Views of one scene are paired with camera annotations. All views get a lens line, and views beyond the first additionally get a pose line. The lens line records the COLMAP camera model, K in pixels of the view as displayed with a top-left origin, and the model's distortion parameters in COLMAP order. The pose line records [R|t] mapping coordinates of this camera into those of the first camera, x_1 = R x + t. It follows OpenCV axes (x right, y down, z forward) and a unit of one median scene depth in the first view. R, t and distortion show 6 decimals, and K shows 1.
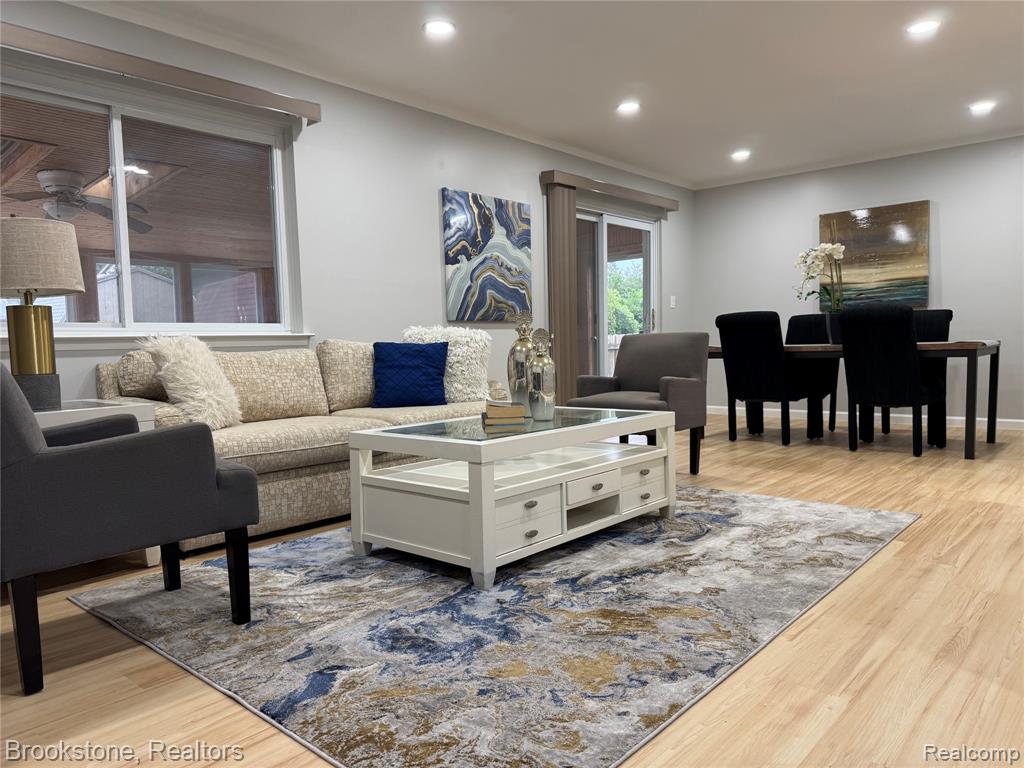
lens RADIAL K [[727.7, 0, 511.7], [0, 727.7, 378.5], [0, 0, 1]] dist [0.050979, -0.075249]
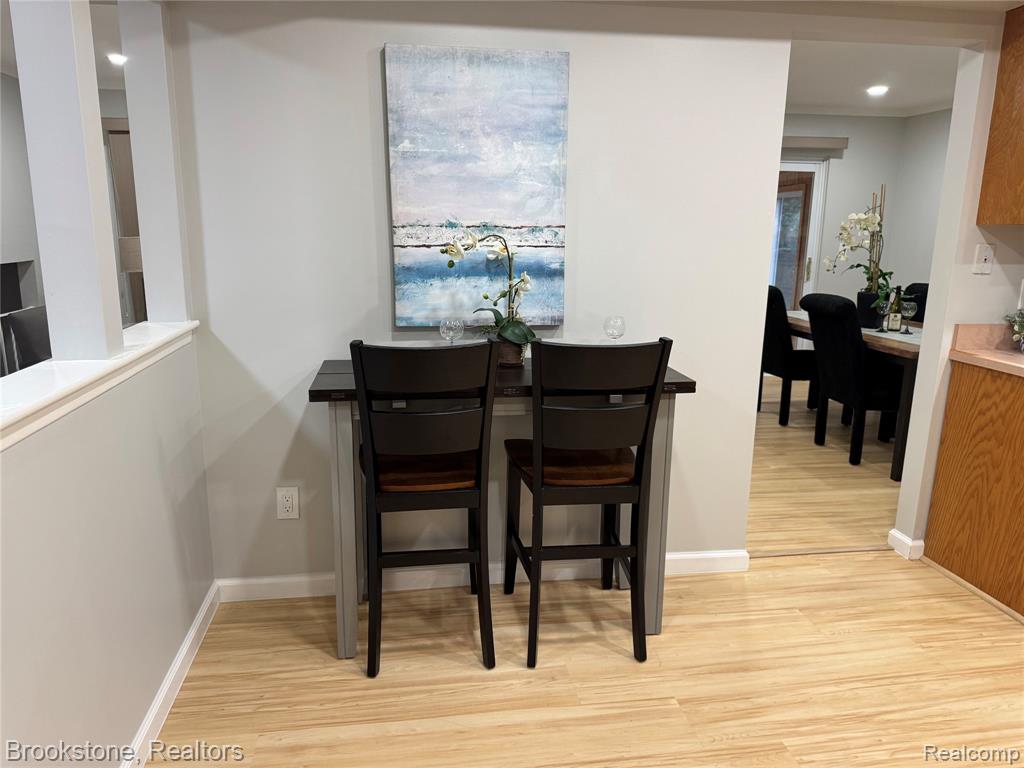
lens RADIAL K [[727.7, 0, 508.1], [0, 727.7, 389.7], [0, 0, 1]] dist [0.050979, -0.075249]
pose [[0.774338, 0.175892, -0.607835, 1.153779], [-0.068523, 0.978250, 0.195787, -0.205275], [0.629052, -0.109955, 0.769548, 0.048937]]
